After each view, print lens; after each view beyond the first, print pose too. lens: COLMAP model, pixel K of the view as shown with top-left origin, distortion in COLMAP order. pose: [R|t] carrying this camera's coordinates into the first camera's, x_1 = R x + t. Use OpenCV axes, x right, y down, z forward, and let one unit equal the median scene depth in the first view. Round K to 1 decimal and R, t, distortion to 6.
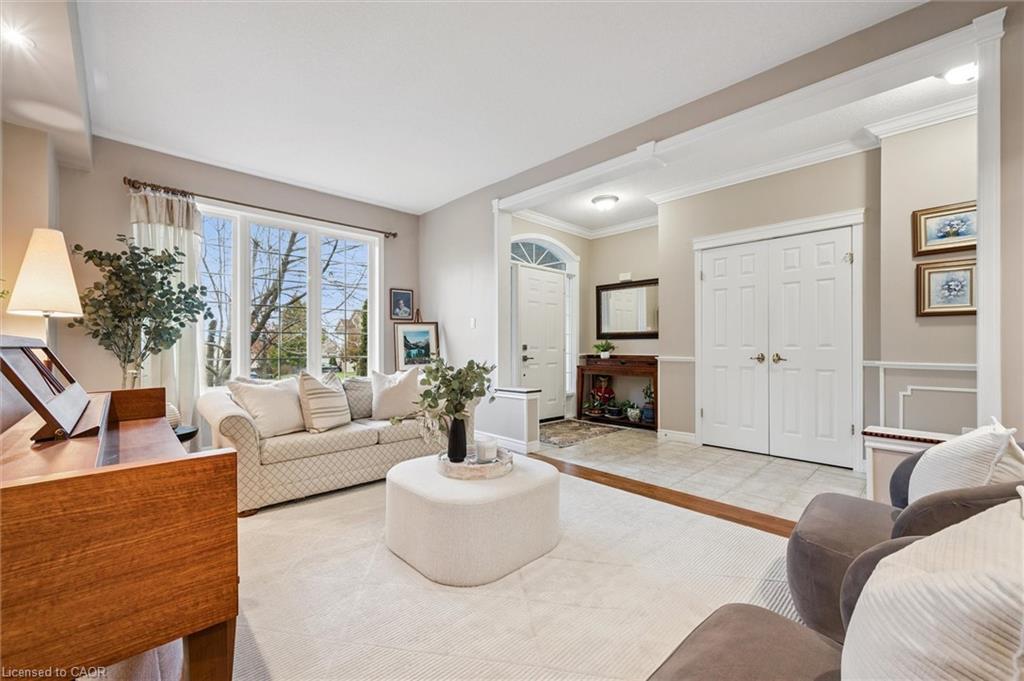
lens RADIAL K [[403.7, 0, 518.5], [0, 403.7, 345.2], [0, 0, 1]] dist [-0.003938, -0.000247]
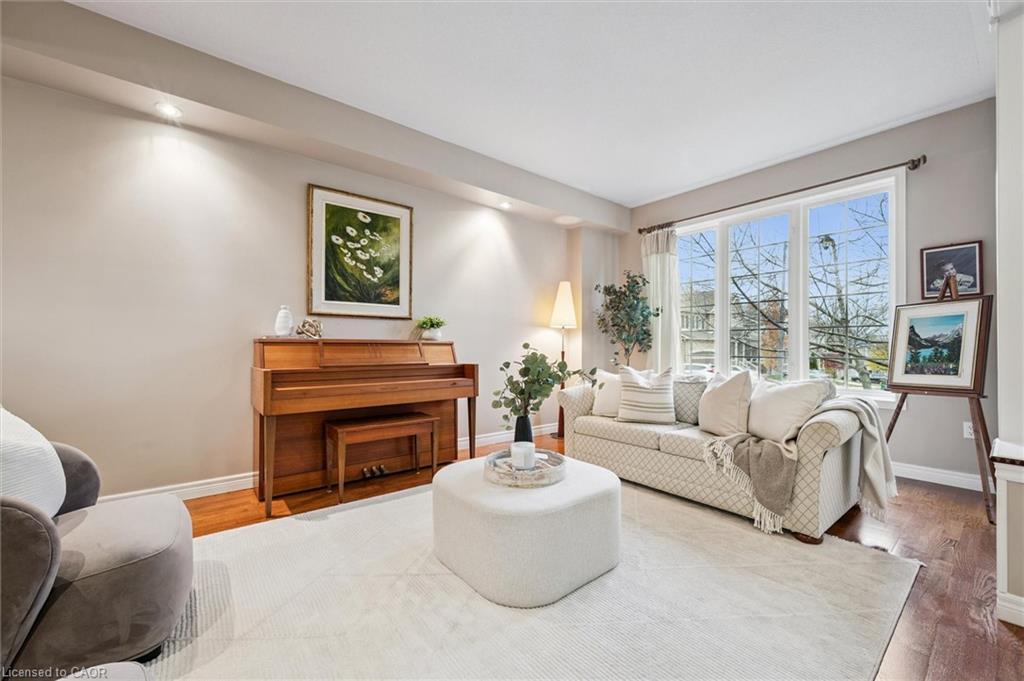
lens RADIAL K [[403.7, 0, 518.6], [0, 403.7, 342.3], [0, 0, 1]] dist [-0.003938, -0.000247]
pose [[-0.086428, -0.009808, -0.996210, 0.359517], [0.000341, 0.999951, -0.009874, 0.006954], [0.996258, -0.001193, -0.086421, 0.472483]]
